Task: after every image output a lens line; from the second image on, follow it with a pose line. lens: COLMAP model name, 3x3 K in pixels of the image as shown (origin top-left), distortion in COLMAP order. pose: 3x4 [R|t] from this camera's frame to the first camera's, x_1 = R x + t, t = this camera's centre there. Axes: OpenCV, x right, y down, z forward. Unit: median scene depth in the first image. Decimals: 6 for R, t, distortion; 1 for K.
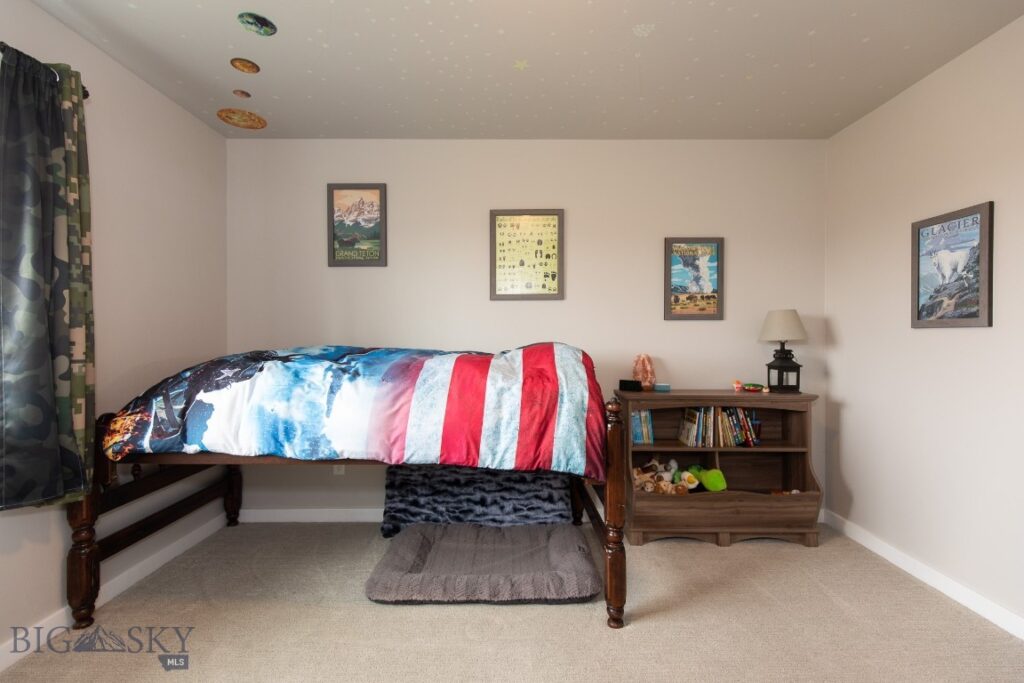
lens RADIAL K [[456.6, 0, 511.3], [0, 456.6, 342.5], [0, 0, 1]] dist [0.006778, -0.003238]
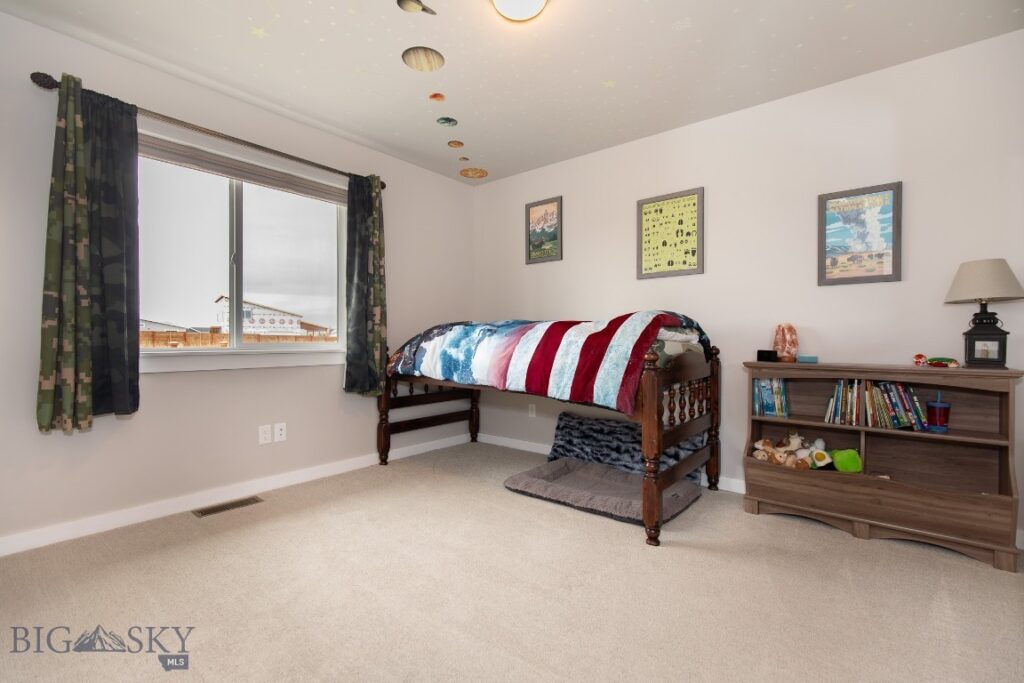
lens RADIAL K [[456.6, 0, 514.7], [0, 456.6, 342.2], [0, 0, 1]] dist [0.006778, -0.003238]
pose [[0.776494, 0.006384, -0.630093, 0.477747], [-0.007496, 0.999972, 0.000893, 0.071900], [0.630081, 0.004029, 0.776519, -0.092589]]
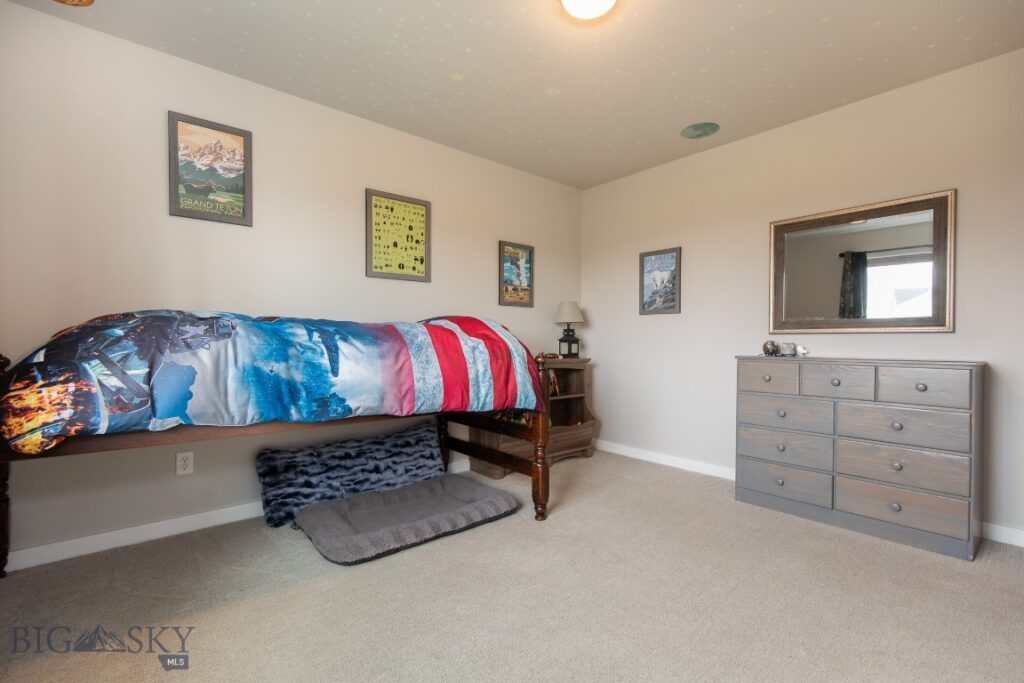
lens RADIAL K [[456.6, 0, 507.6], [0, 456.6, 344.5], [0, 0, 1]] dist [0.006778, -0.003238]
pose [[0.763671, -0.001985, 0.645602, -0.507482], [0.002487, 0.999997, 0.000133, 0.065781], [-0.645601, 0.001504, 0.763674, 0.013990]]
